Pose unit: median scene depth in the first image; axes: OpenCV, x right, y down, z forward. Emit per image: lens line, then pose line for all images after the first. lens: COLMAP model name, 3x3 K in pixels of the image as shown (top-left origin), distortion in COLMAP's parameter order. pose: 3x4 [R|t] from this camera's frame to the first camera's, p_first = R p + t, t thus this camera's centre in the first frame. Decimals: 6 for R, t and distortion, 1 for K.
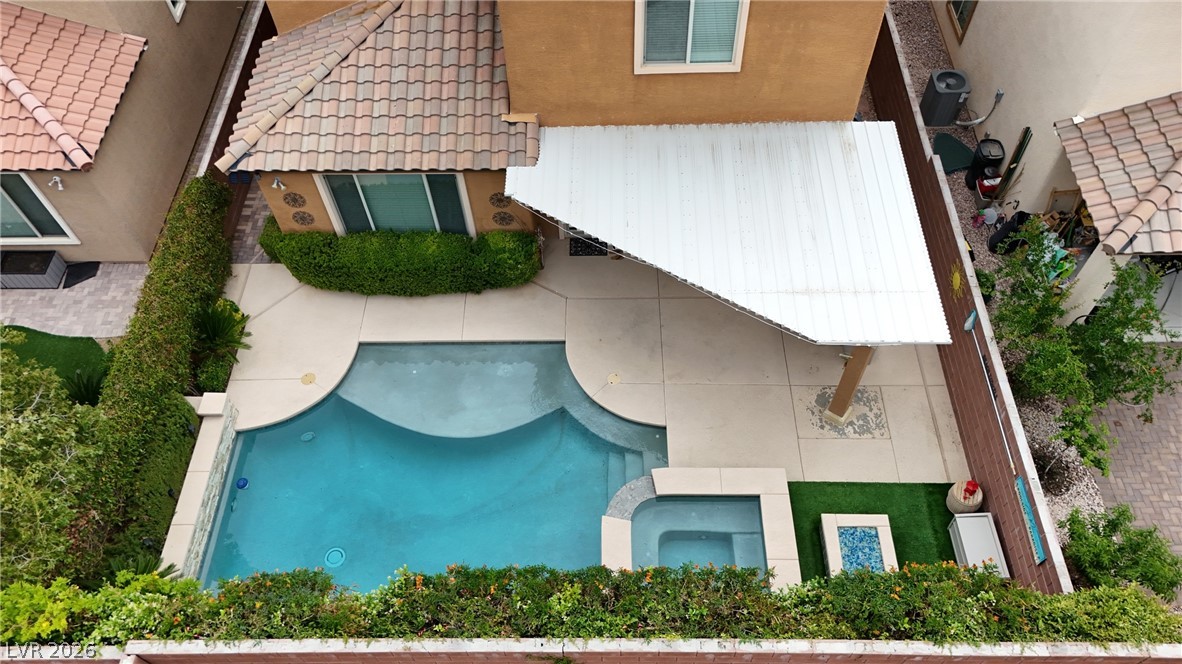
lens RADIAL K [[883.5, 0, 591.0], [0, 883.5, 332.0], [0, 0, 1]] dist [0.077509, -0.089529]
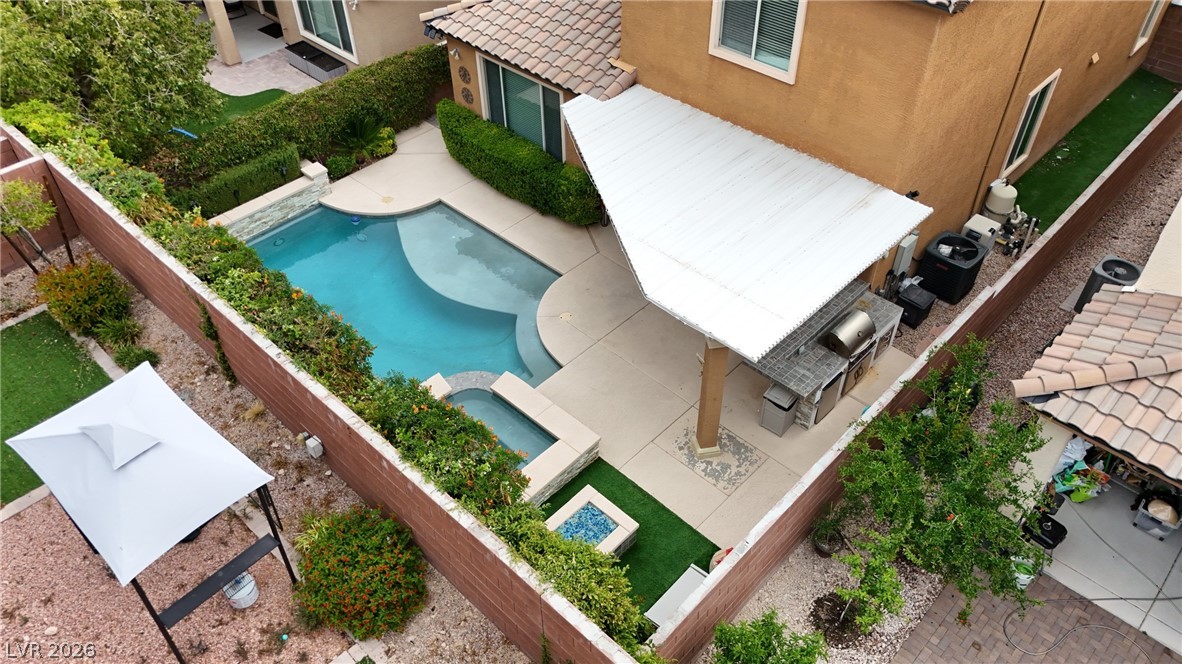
lens RADIAL K [[883.5, 0, 591.0], [0, 883.5, 332.0], [0, 0, 1]] dist [0.077509, -0.089529]
pose [[0.728687, 0.476591, -0.491809, 0.615388], [-0.566900, 0.822678, -0.042723, 0.104582], [0.384239, 0.309938, 0.869654, 0.128554]]
